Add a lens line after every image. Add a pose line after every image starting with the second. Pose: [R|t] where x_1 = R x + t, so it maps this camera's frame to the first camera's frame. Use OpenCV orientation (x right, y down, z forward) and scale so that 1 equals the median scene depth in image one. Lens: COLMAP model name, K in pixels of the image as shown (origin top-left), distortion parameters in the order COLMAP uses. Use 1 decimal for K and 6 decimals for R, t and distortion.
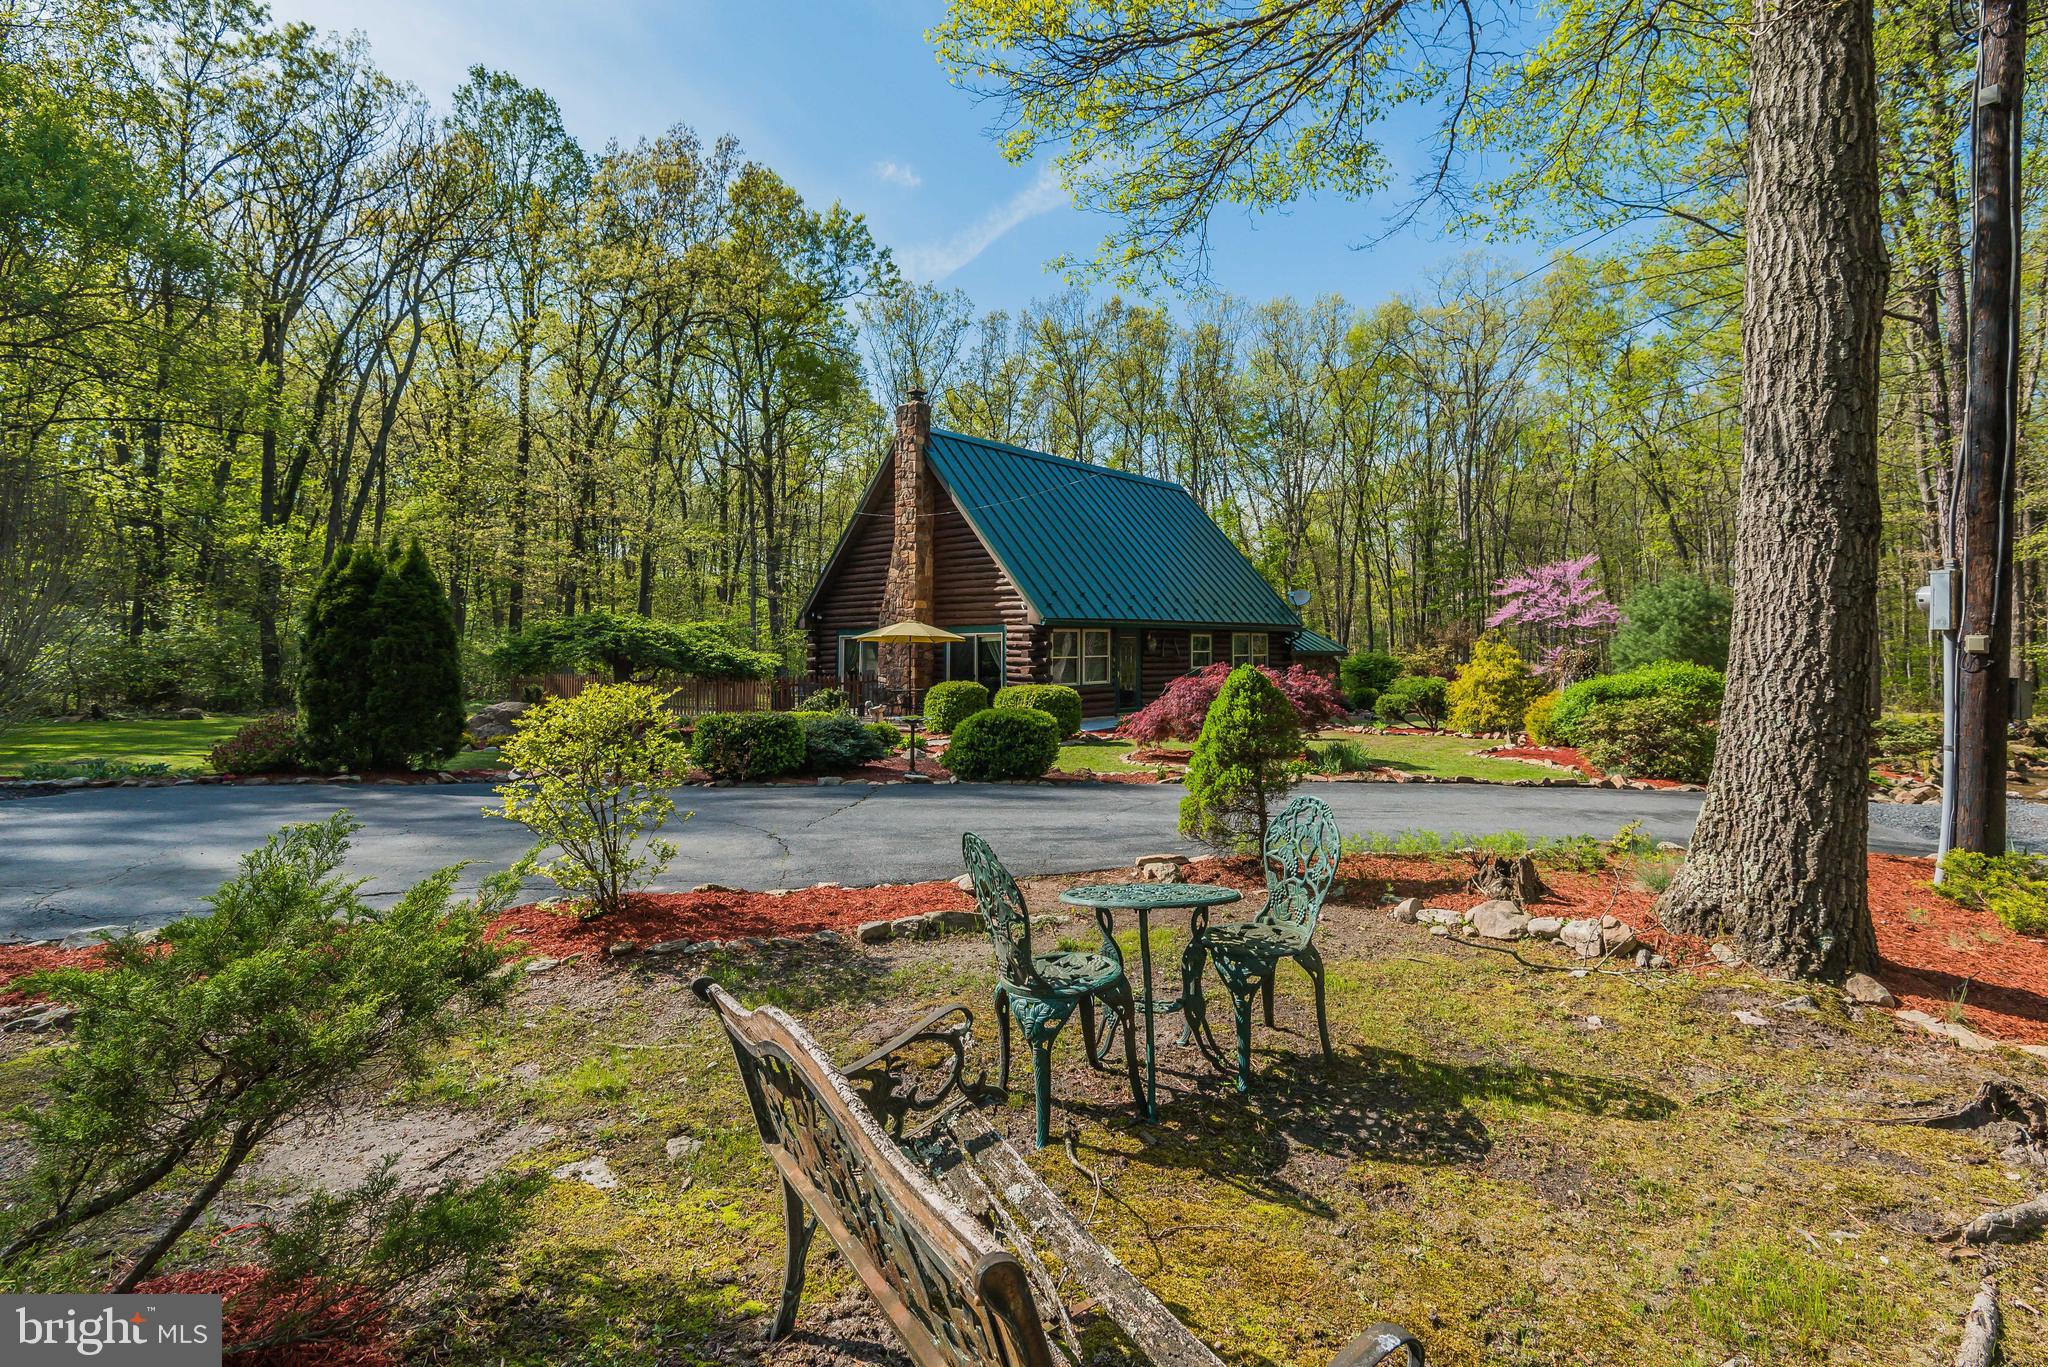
lens RADIAL K [[990.5, 0, 1025.8], [0, 990.5, 597.4], [0, 0, 1]] dist [0.001459, 0.000053]
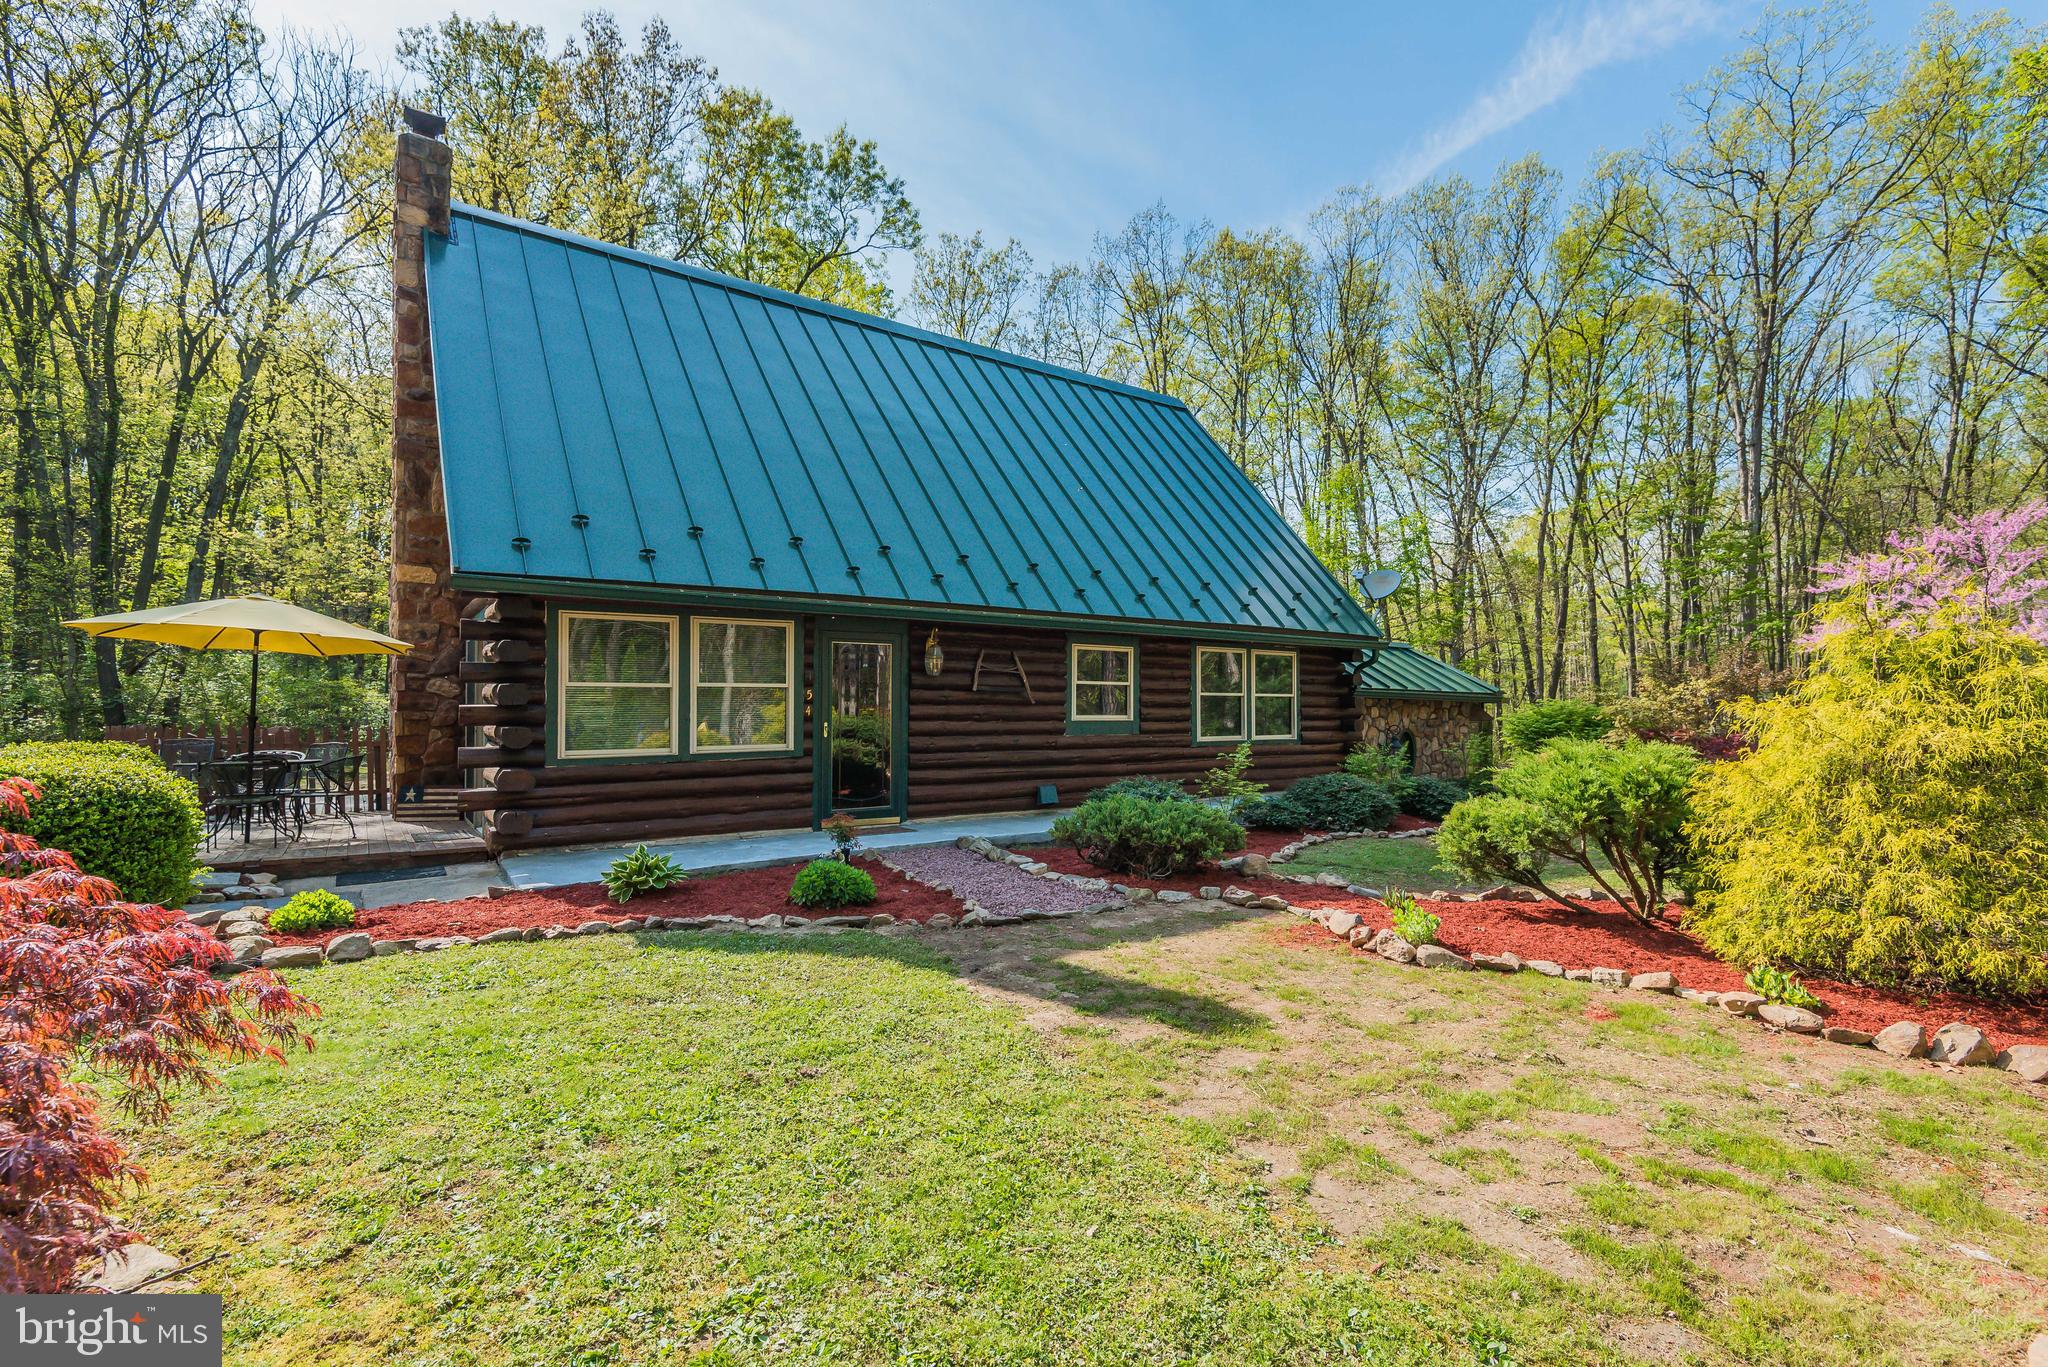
lens RADIAL K [[980.9, 0, 1024.0], [0, 980.9, 683.5], [0, 0, 1]] dist [0.003675, 0.000357]
pose [[0.977120, -0.001725, -0.212680, 0.297129], [0.006580, 0.999734, 0.022124, 0.055538], [0.212585, -0.023017, 0.976871, 0.686171]]
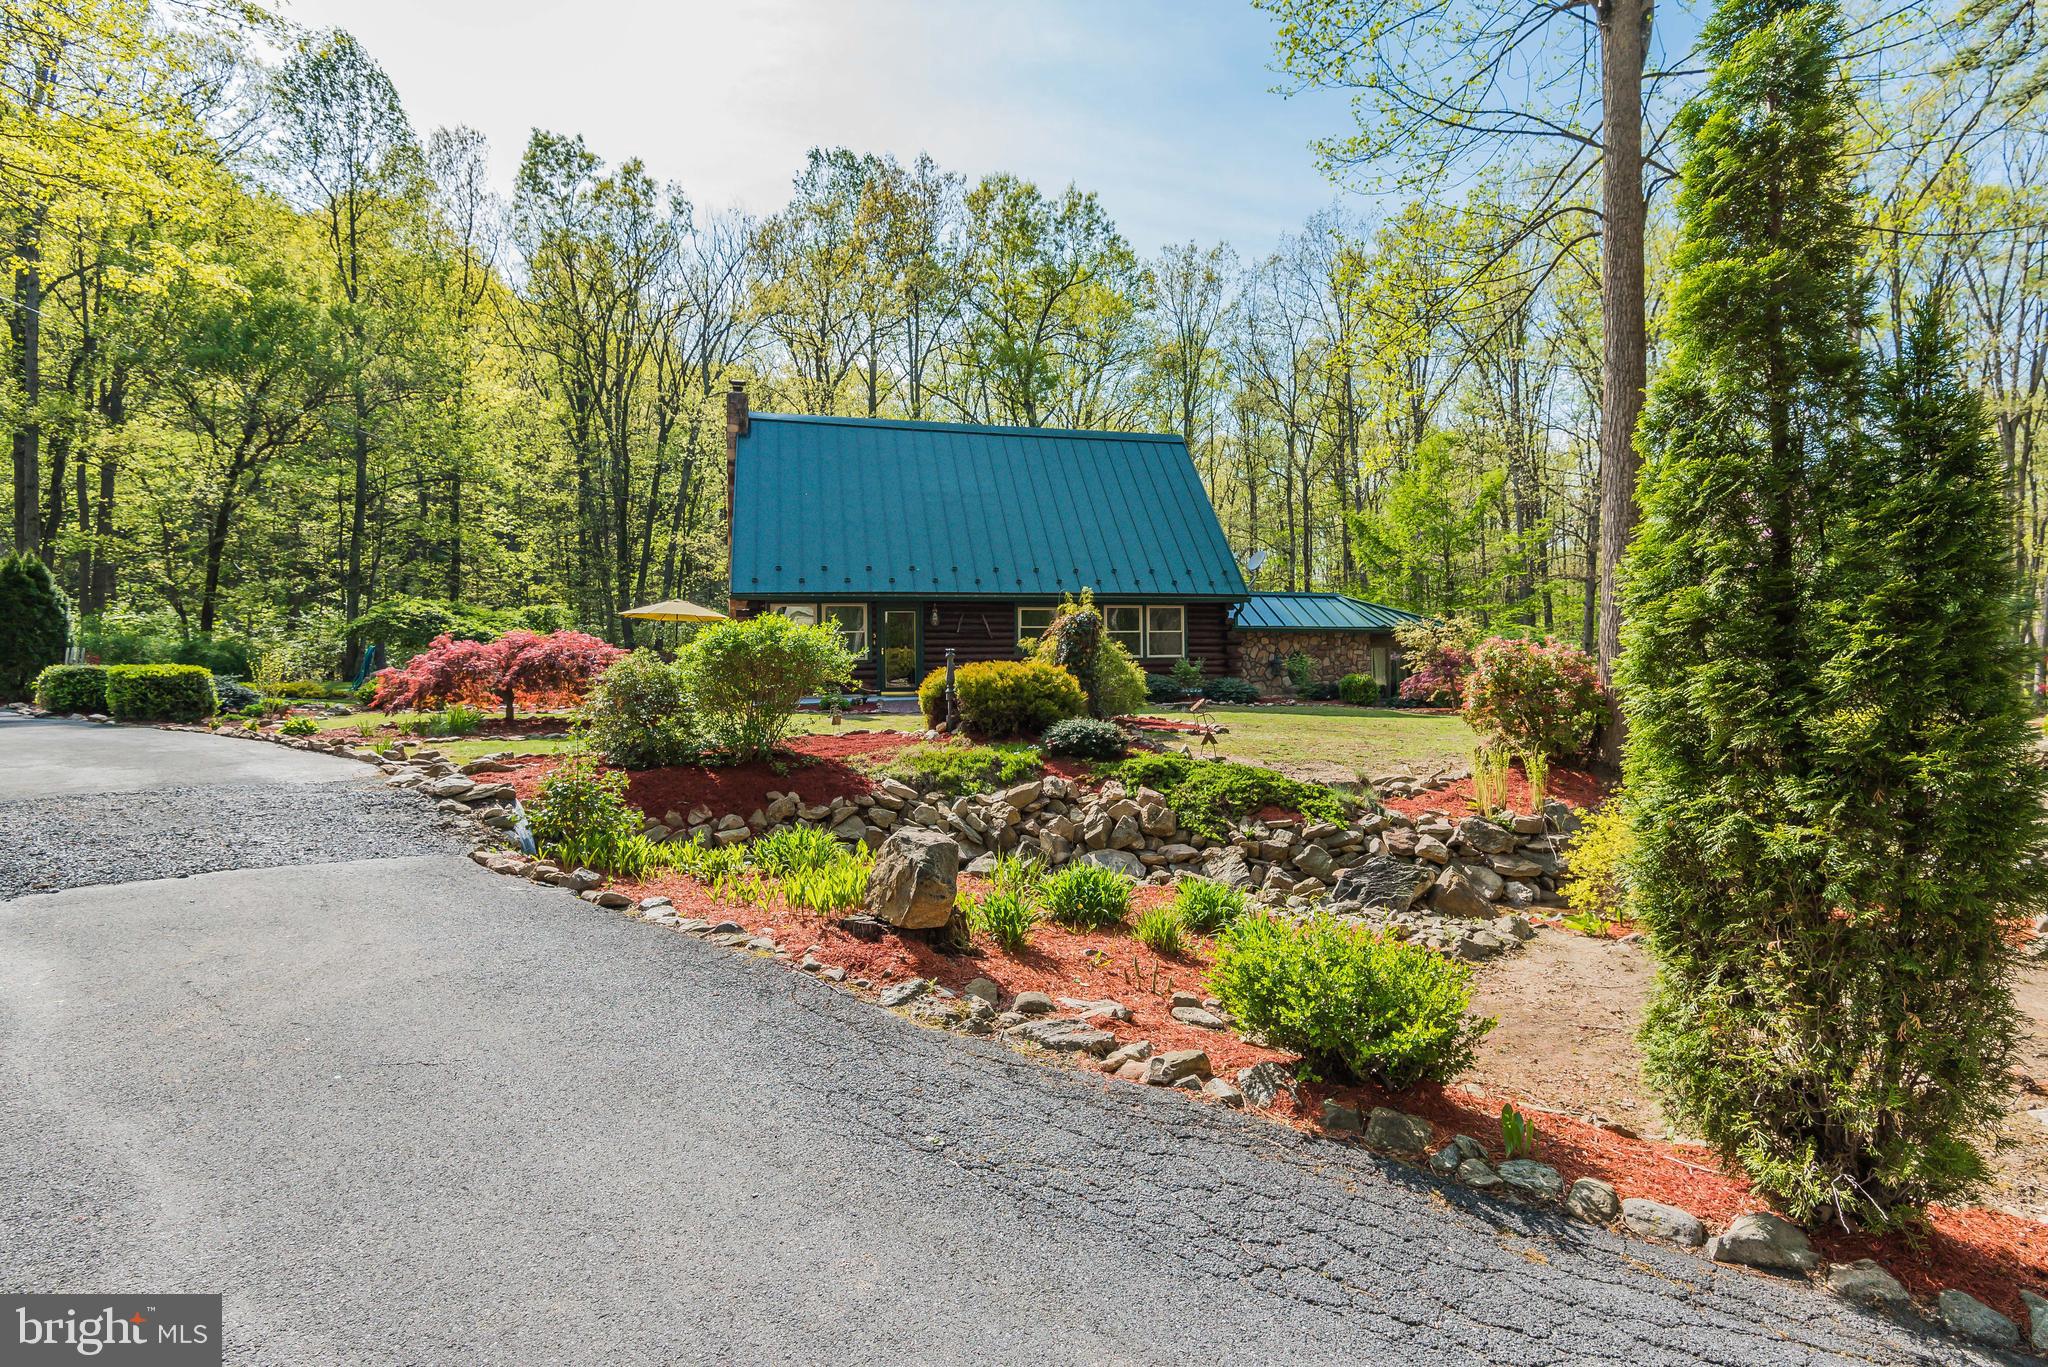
lens RADIAL K [[1013.9, 0, 1024.0], [0, 1013.9, 683.5], [0, 0, 1]] dist [-0.003339, -0.000390]
pose [[0.831582, 0.009119, -0.555327, 0.857979], [0.034692, 0.997060, 0.068324, 0.052899], [0.554318, -0.076082, 0.828820, 0.279637]]
